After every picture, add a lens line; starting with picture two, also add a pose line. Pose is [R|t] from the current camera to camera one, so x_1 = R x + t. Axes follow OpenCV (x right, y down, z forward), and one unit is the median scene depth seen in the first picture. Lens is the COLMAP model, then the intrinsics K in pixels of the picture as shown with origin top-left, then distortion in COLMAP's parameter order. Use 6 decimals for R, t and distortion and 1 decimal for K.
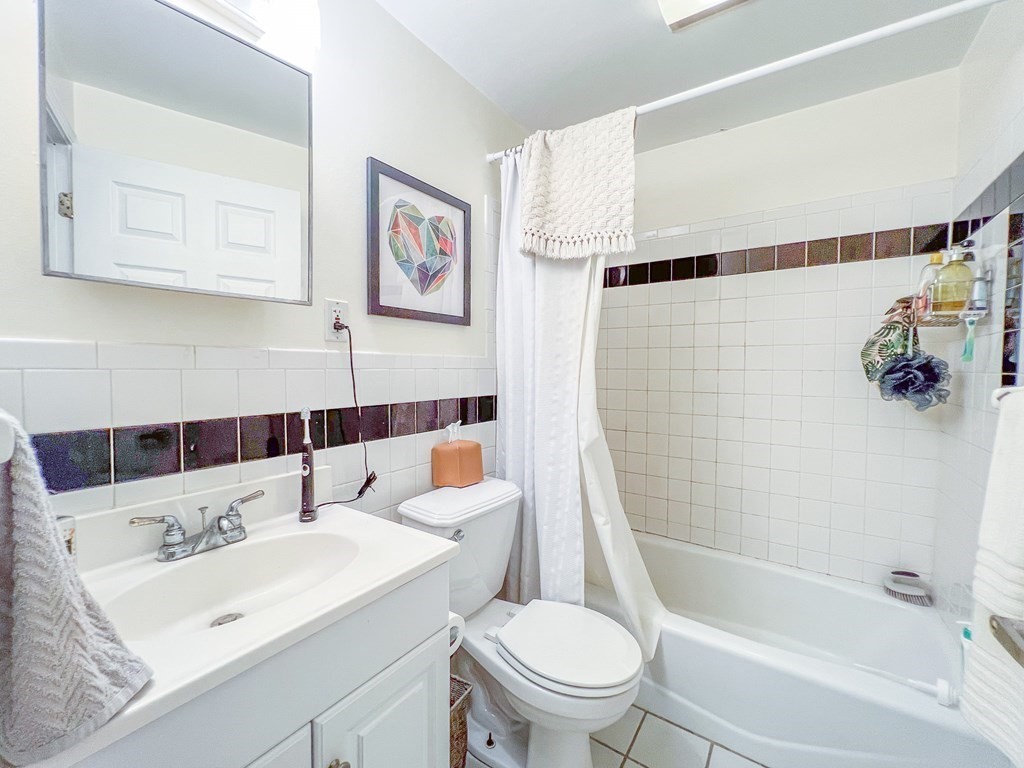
lens RADIAL K [[410.1, 0, 507.6], [0, 410.1, 380.8], [0, 0, 1]] dist [0.000144, 0.000618]
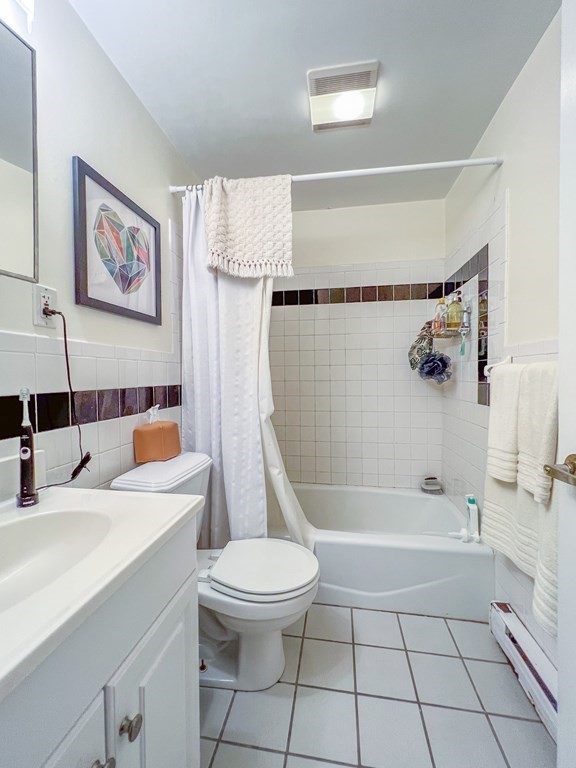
lens RADIAL K [[307.6, 0, 284.7], [0, 307.6, 378.8], [0, 0, 1]] dist [0.000144, 0.000618]
pose [[0.910108, -0.018853, 0.413943, -0.157371], [0.025485, 0.999620, -0.010505, 0.044062], [-0.413588, 0.020110, 0.910242, 0.053800]]
